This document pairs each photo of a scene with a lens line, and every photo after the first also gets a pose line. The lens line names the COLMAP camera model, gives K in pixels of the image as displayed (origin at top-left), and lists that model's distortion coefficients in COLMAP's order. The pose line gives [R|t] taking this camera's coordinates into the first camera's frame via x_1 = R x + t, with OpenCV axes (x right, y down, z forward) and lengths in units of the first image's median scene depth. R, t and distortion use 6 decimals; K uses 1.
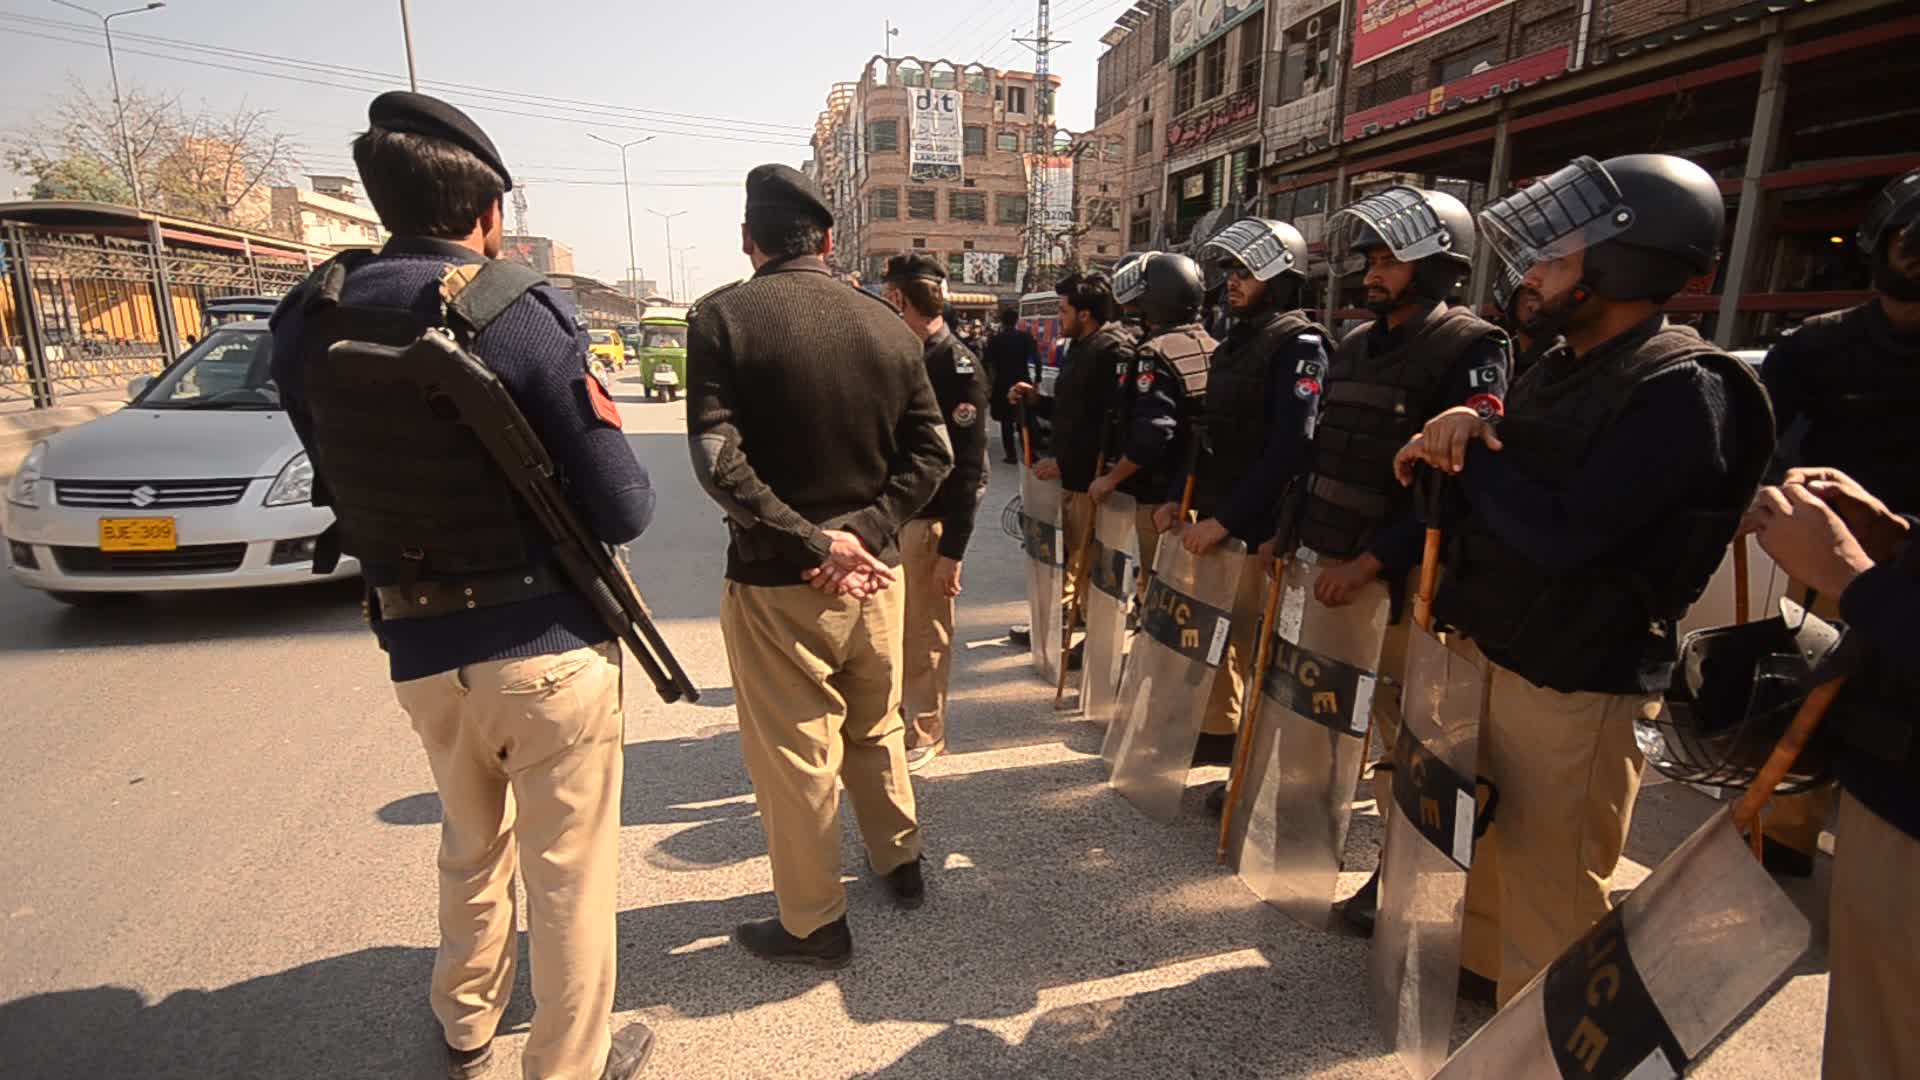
lens RADIAL K [[911.8, 0, 960.0], [0, 911.8, 540.0], [0, 0, 1]] dist [0.023426, 0.000405]
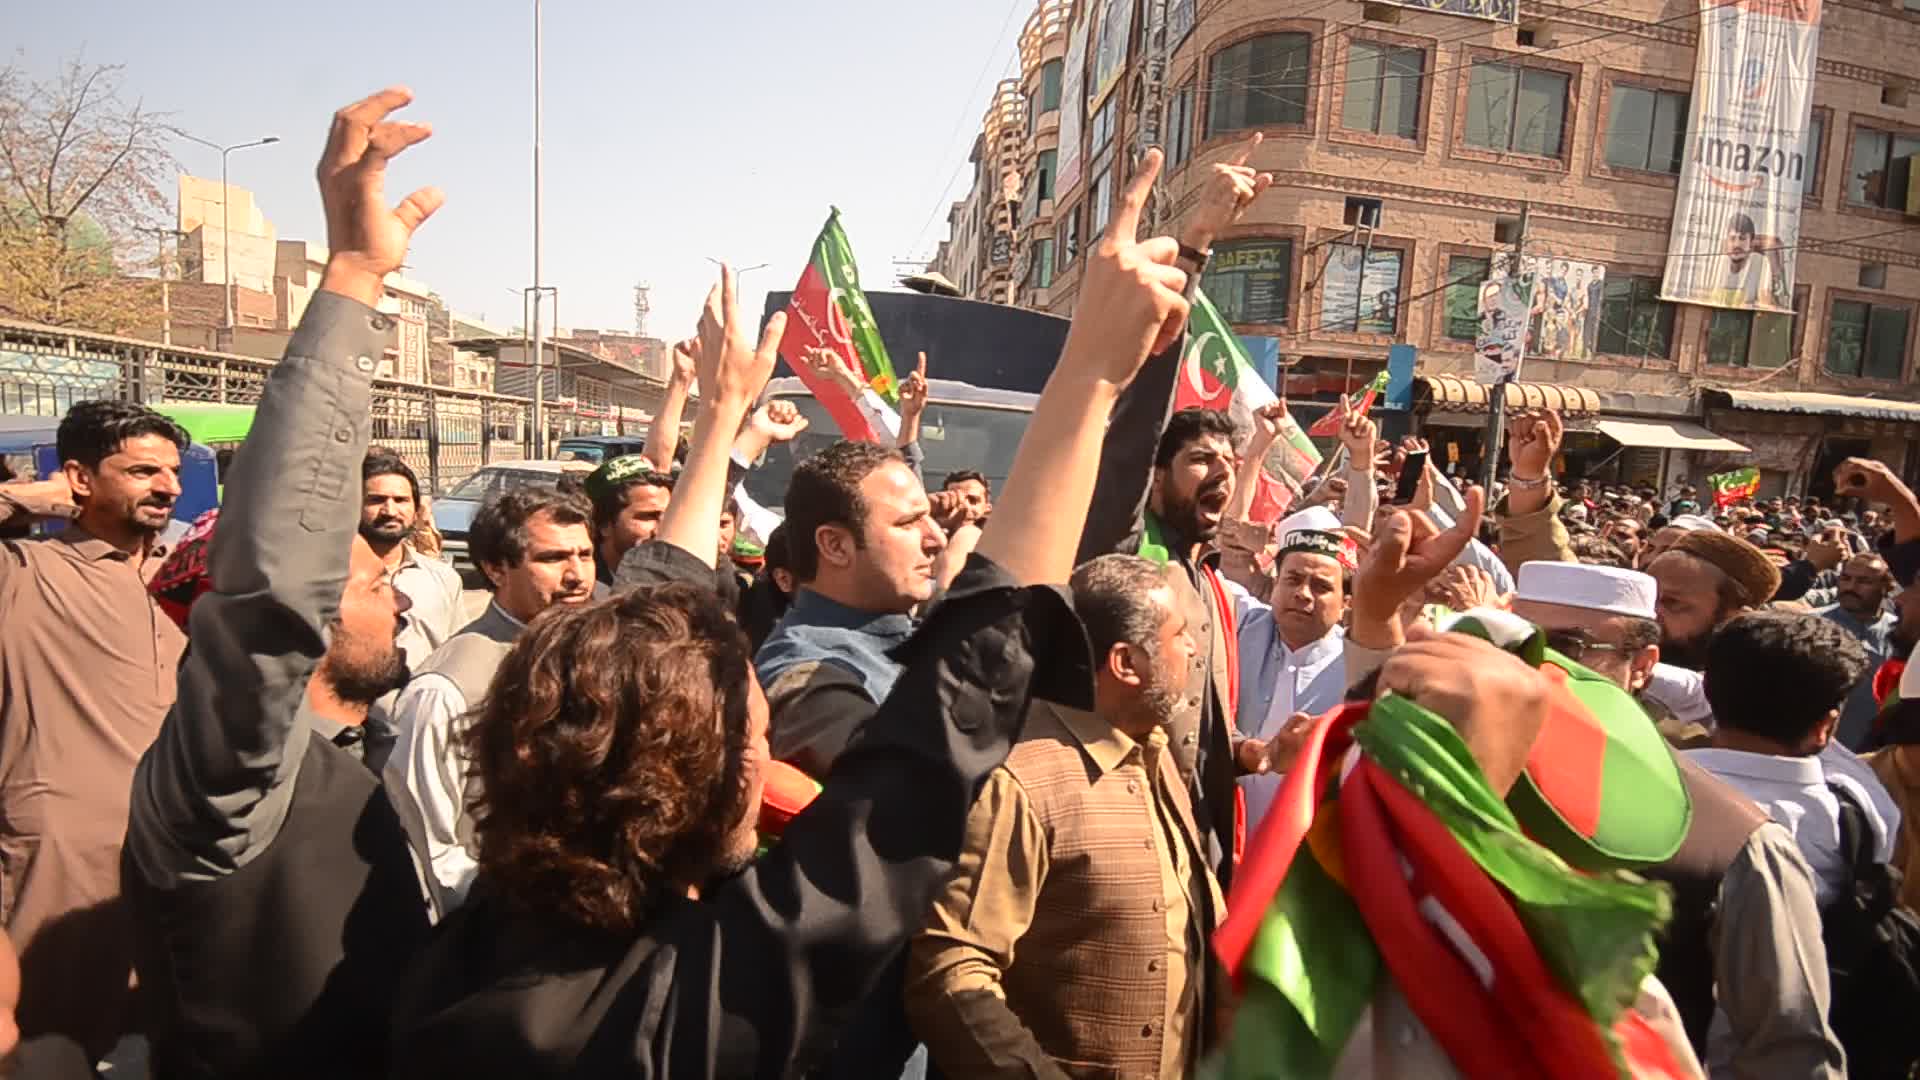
lens RADIAL K [[911.8, 0, 960.0], [0, 911.8, 540.0], [0, 0, 1]] dist [0.023426, 0.000405]
pose [[0.991027, 0.065007, -0.116793, -0.060221], [-0.079672, 0.988872, -0.125635, -0.075818], [0.107326, 0.133813, 0.985178, 0.315647]]
